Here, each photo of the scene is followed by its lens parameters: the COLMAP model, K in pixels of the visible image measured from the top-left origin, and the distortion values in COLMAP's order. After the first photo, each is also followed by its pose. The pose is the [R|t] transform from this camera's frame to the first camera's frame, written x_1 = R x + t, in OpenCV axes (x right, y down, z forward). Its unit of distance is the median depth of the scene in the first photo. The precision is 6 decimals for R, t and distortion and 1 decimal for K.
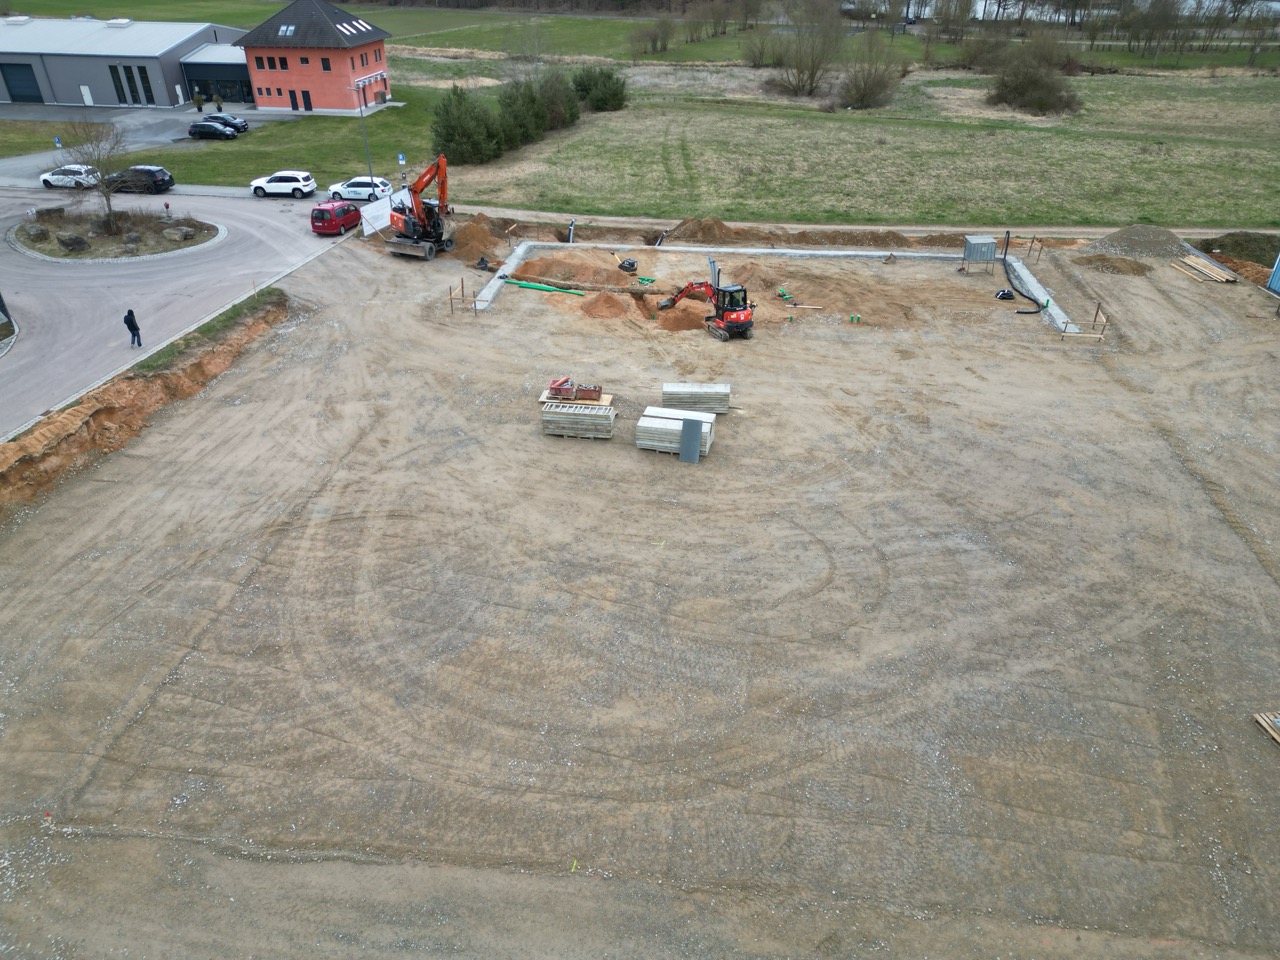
lens RADIAL K [[889.5, 0, 640.8], [0, 889.5, 478.6], [0, 0, 1]] dist [0.085914, -0.083008]
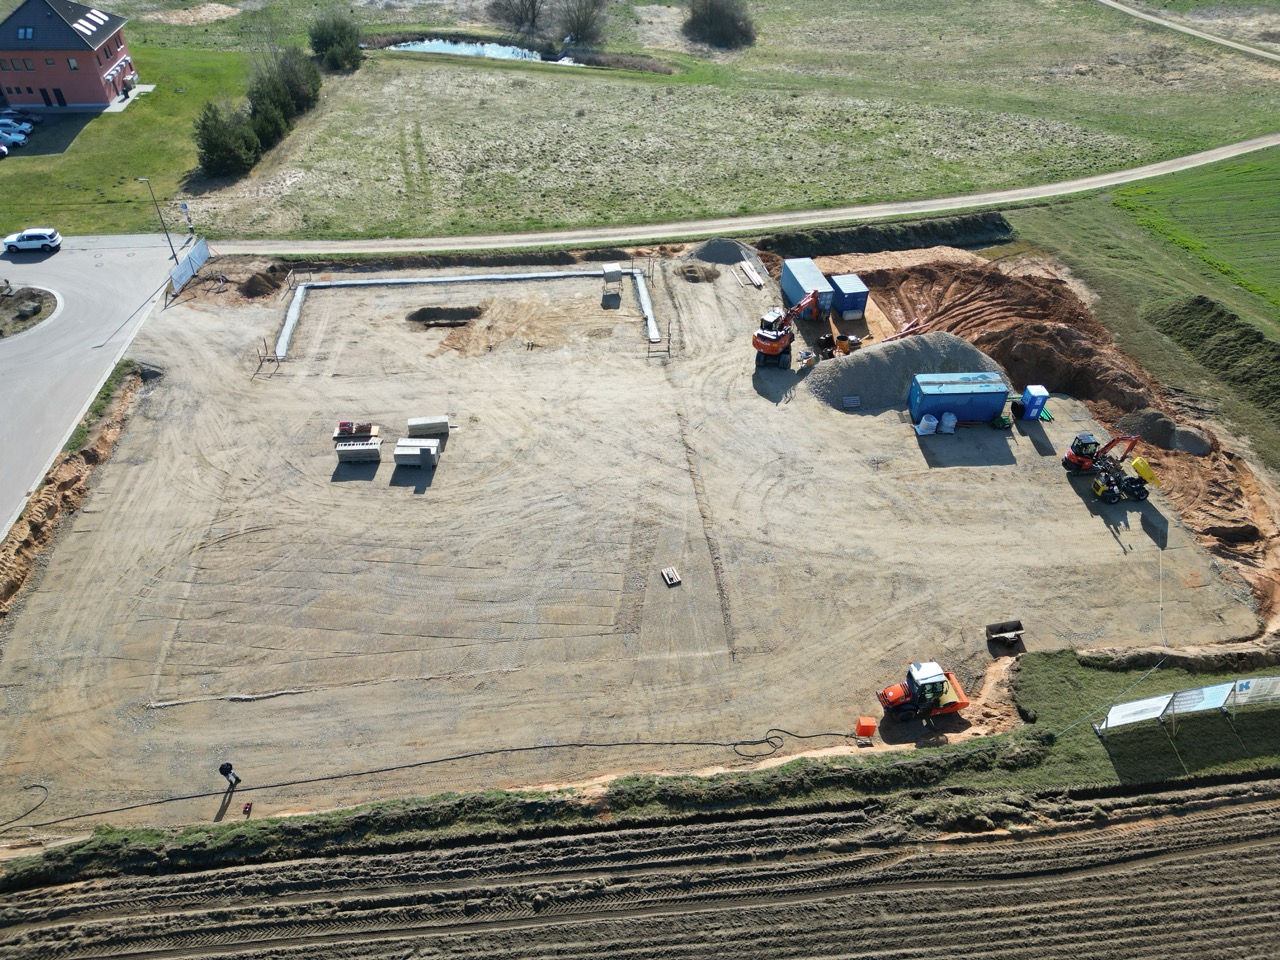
lens RADIAL K [[893.2, 0, 642.1], [0, 893.2, 478.2], [0, 0, 1]] dist [0.085805, -0.087166]
pose [[0.972652, -0.142320, 0.183559, 0.102389], [0.108784, 0.977380, 0.181370, -0.205274], [-0.205219, -0.156441, 0.966132, -0.617159]]
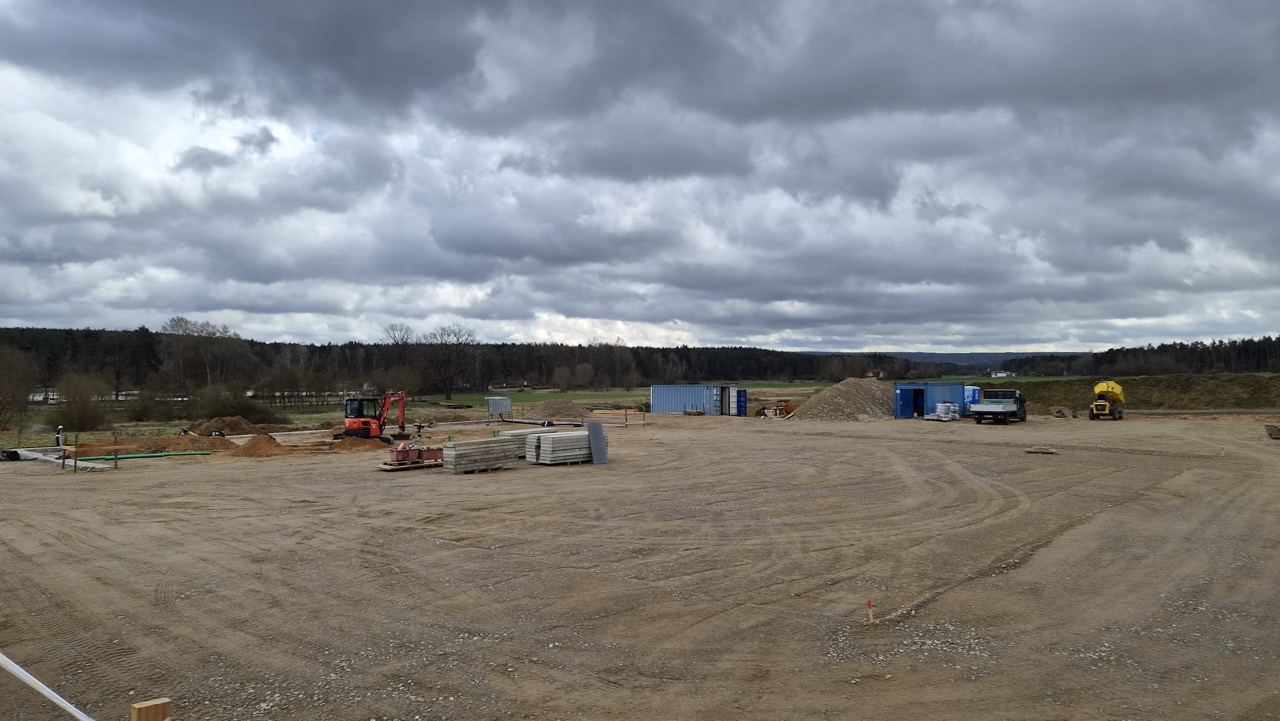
lens RADIAL K [[857.5, 0, 641.3], [0, 857.5, 364.6], [0, 0, 1]] dist [0.071688, -0.000207]
pose [[0.562929, 0.003134, 0.826499, -0.537805], [0.431192, 0.852006, -0.296916, 0.144394], [-0.705113, 0.523523, 0.478267, 0.302128]]
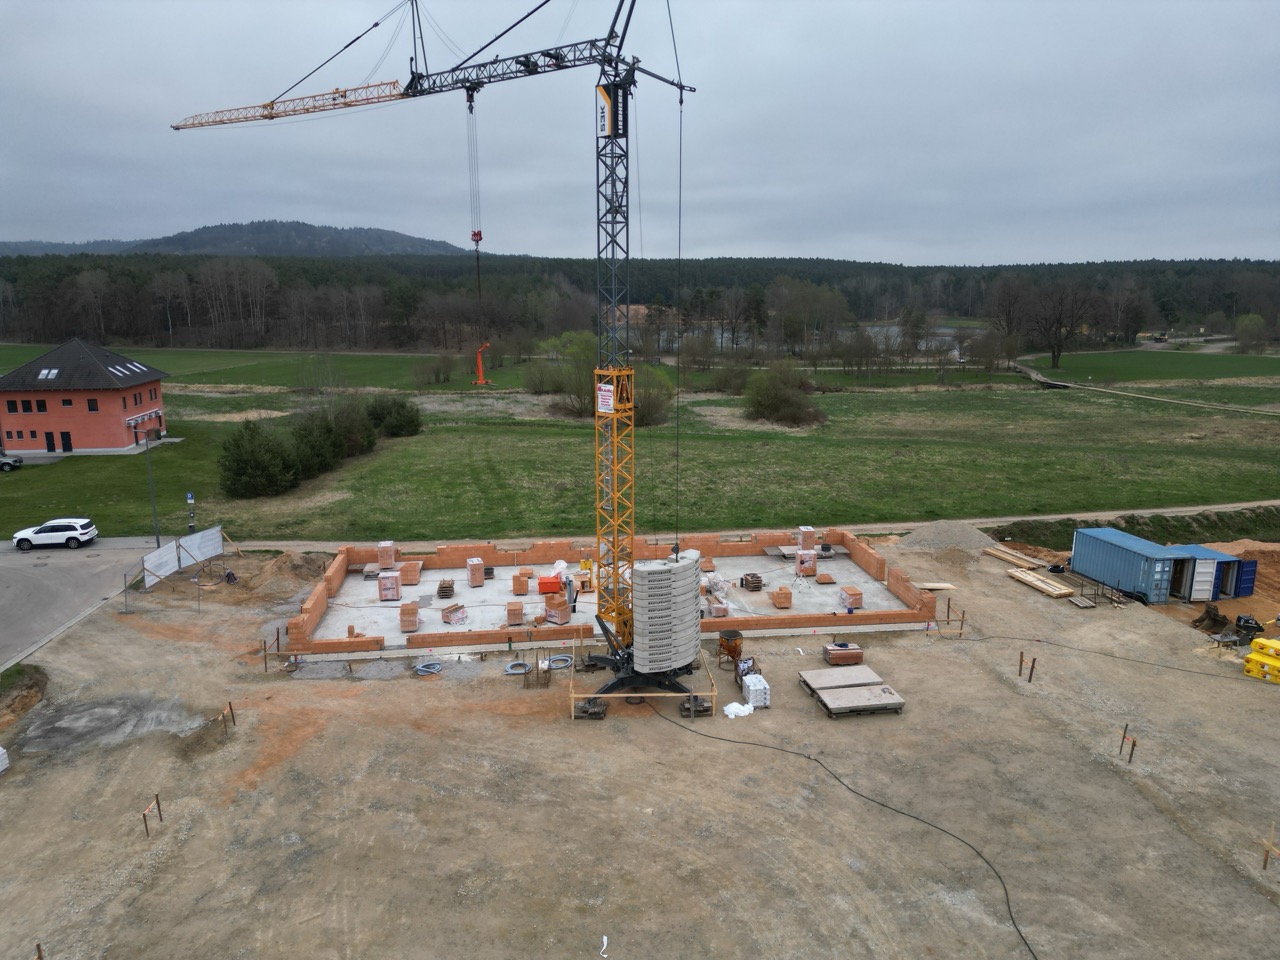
lens RADIAL K [[891.6, 0, 640.7], [0, 891.6, 478.4], [0, 0, 1]] dist [0.086512, -0.086985]
pose [[0.968685, -0.051774, 0.242837, -0.067154], [0.127929, 0.942283, -0.309413, -0.048689], [-0.212801, 0.330790, 0.919399, 0.088216]]
